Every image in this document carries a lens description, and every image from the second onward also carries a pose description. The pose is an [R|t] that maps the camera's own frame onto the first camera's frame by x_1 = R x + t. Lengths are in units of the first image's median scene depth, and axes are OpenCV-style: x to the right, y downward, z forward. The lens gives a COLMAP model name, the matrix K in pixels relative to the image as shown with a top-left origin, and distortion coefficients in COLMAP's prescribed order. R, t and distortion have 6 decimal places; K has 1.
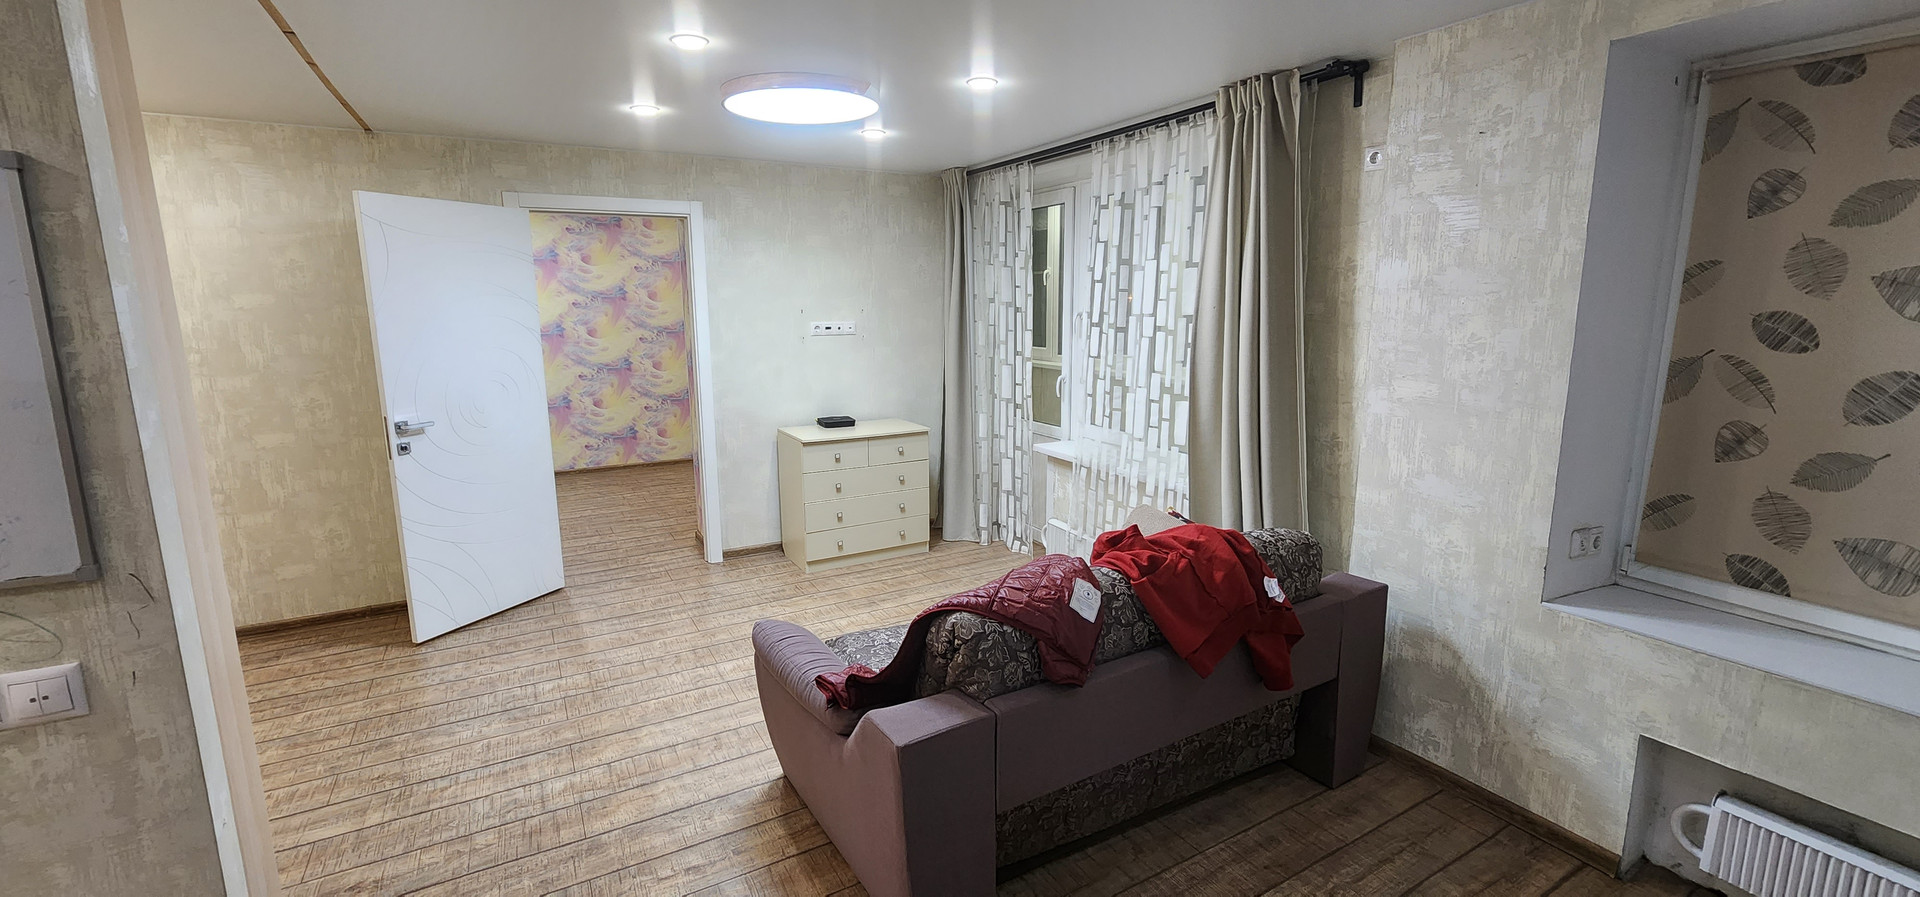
lens RADIAL K [[785.6, 0, 959.6], [0, 785.6, 437.2], [0, 0, 1]] dist [-0.005716, 0.000768]
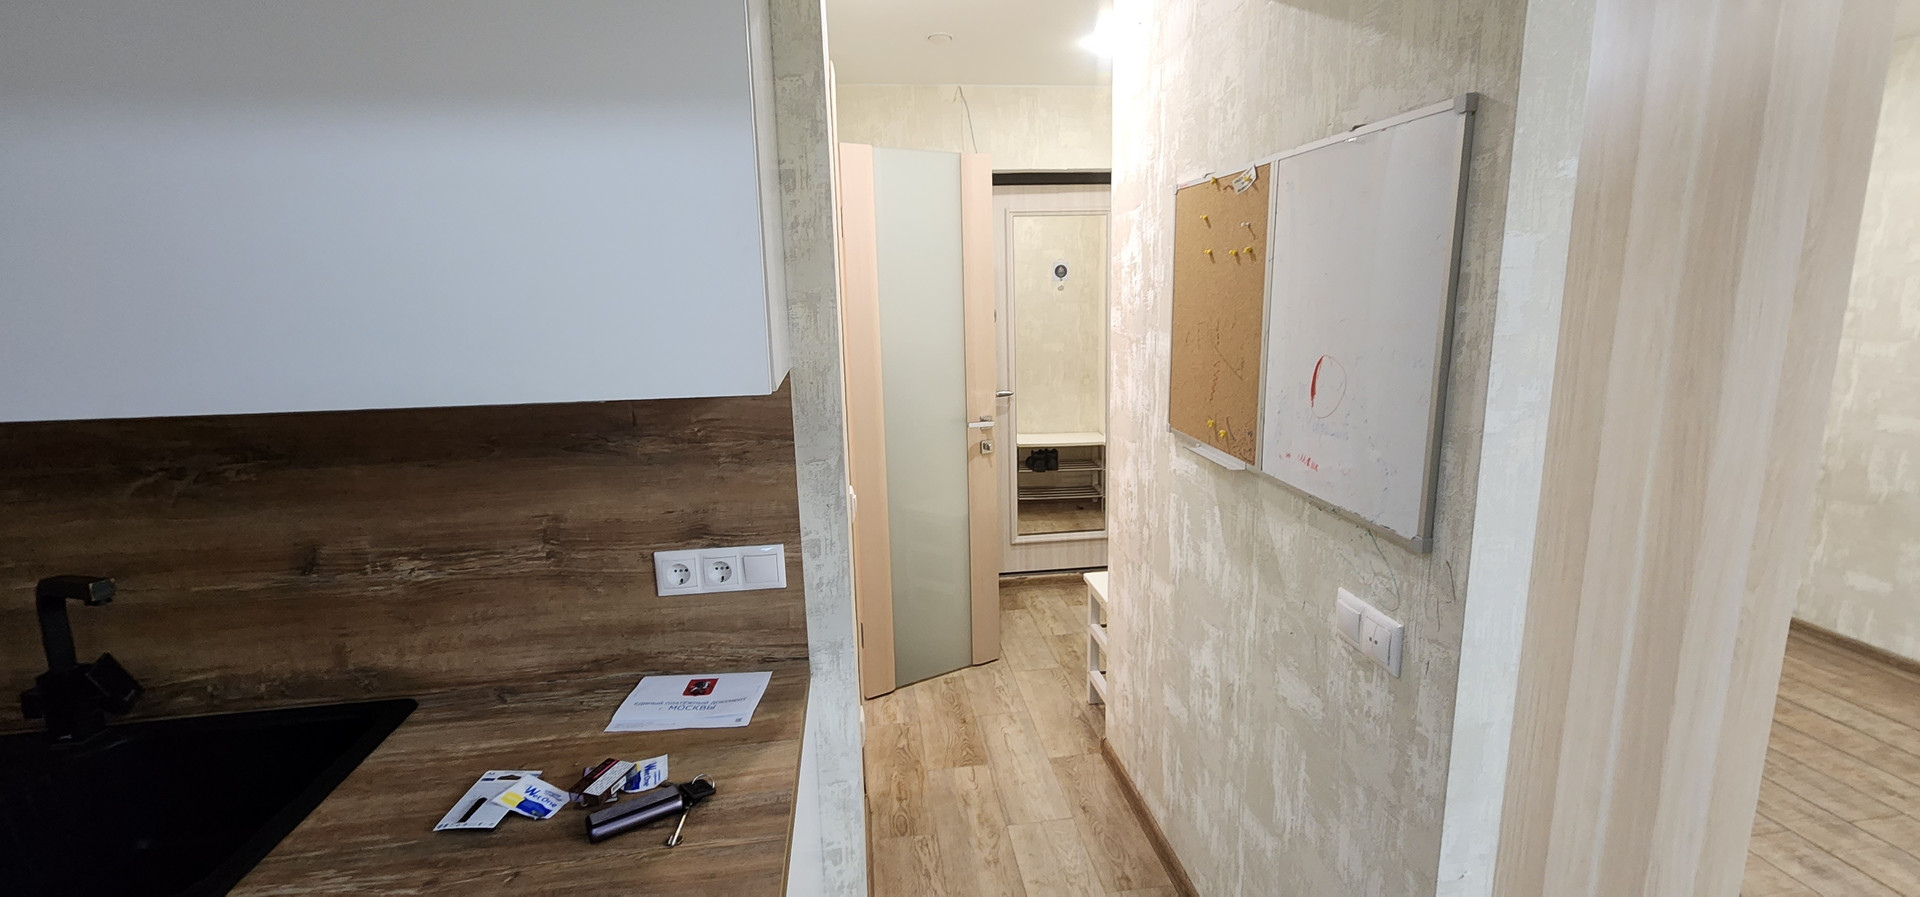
lens RADIAL K [[785.6, 0, 963.1], [0, 785.6, 439.3], [0, 0, 1]] dist [-0.005716, 0.000768]
pose [[-0.373686, 0.187372, -0.908433, -0.059060], [-0.132777, 0.958492, 0.252316, -0.109579], [0.918003, 0.214906, -0.333296, 0.731512]]
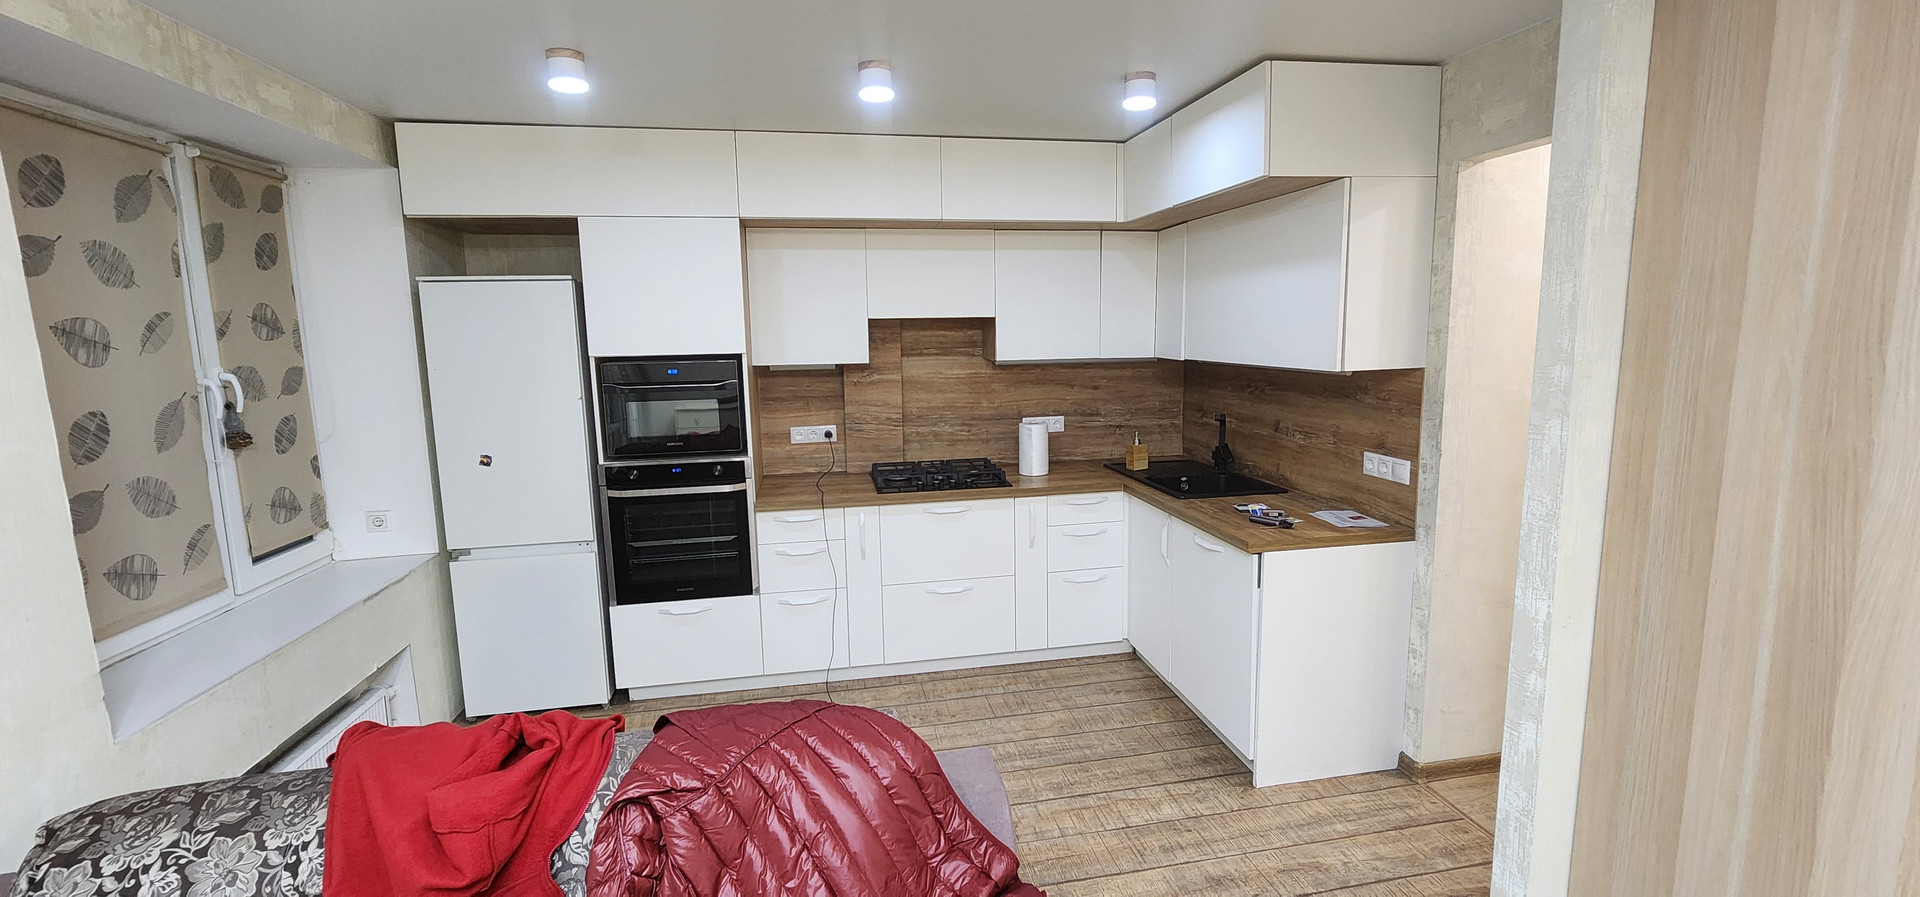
lens RADIAL K [[785.6, 0, 965.4], [0, 785.6, 439.6], [0, 0, 1]] dist [-0.005716, 0.000768]
pose [[-0.948393, -0.024877, 0.316120, -0.350767], [0.073211, 0.952805, 0.294623, -0.313938], [-0.308530, 0.302562, -0.901813, 1.865715]]
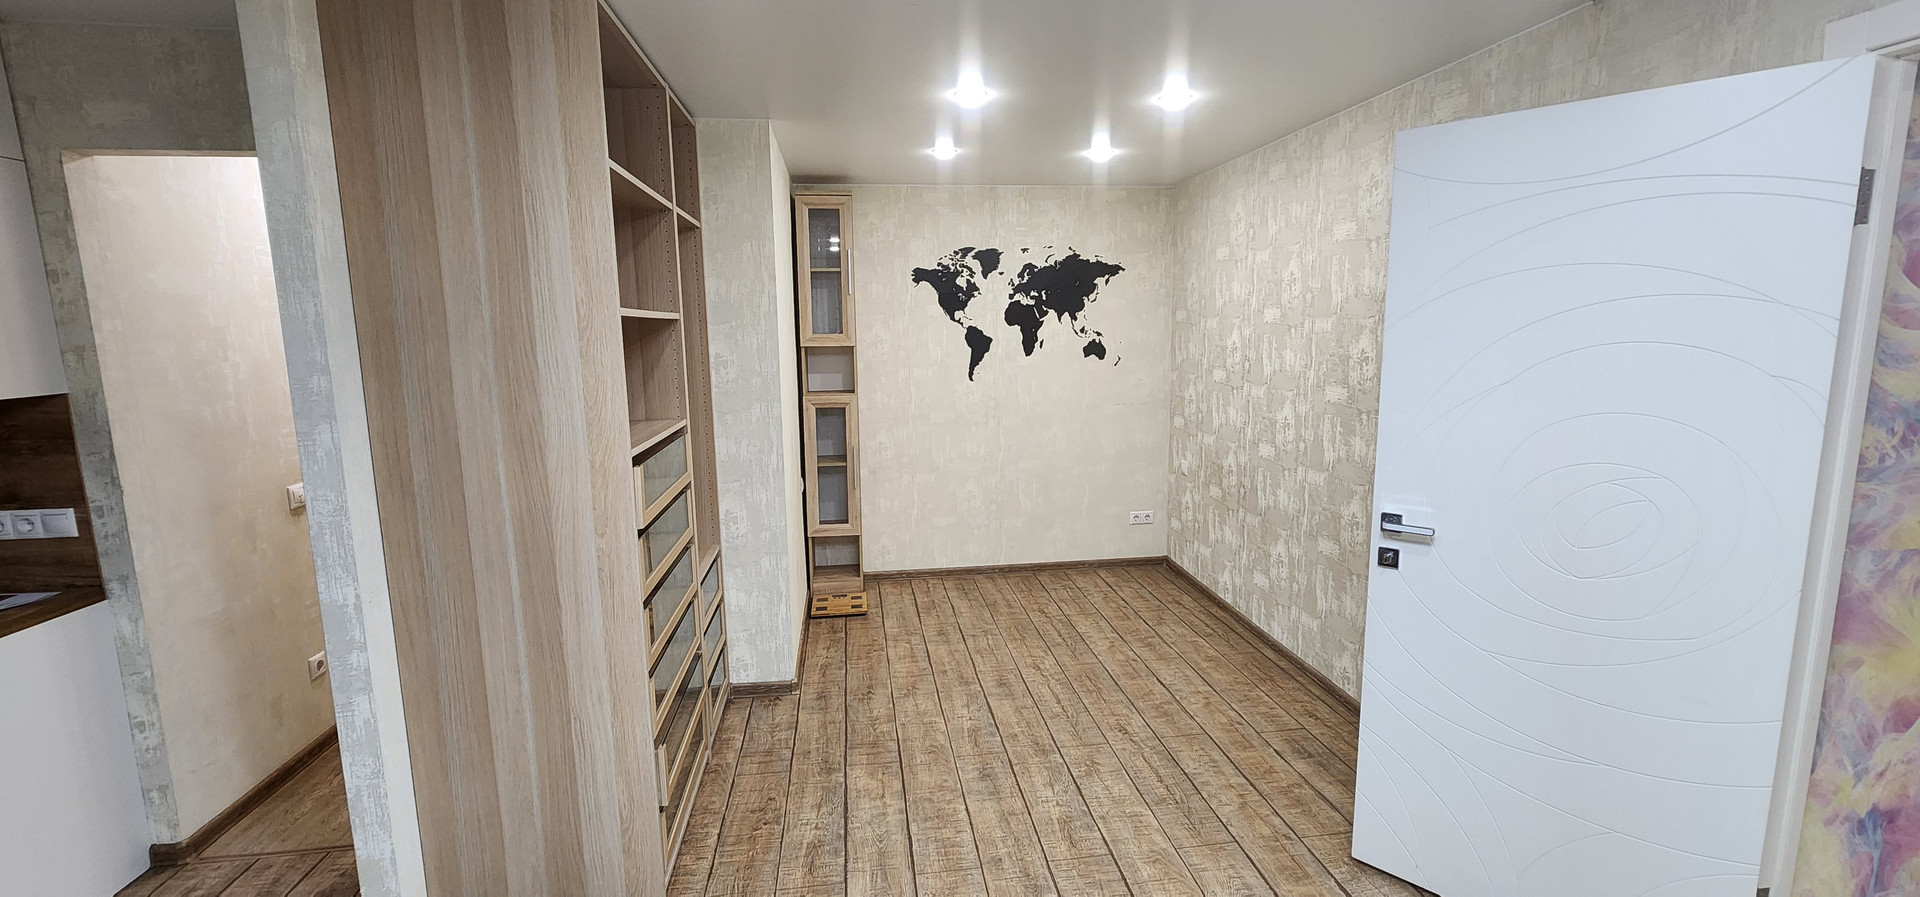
lens RADIAL K [[785.6, 0, 959.9], [0, 785.6, 441.9], [0, 0, 1]] dist [-0.005716, 0.000768]
pose [[-0.371422, 0.145381, -0.917011, -0.106473], [-0.144131, 0.966664, 0.211631, -0.328252], [0.917209, 0.210774, -0.338086, 1.924657]]
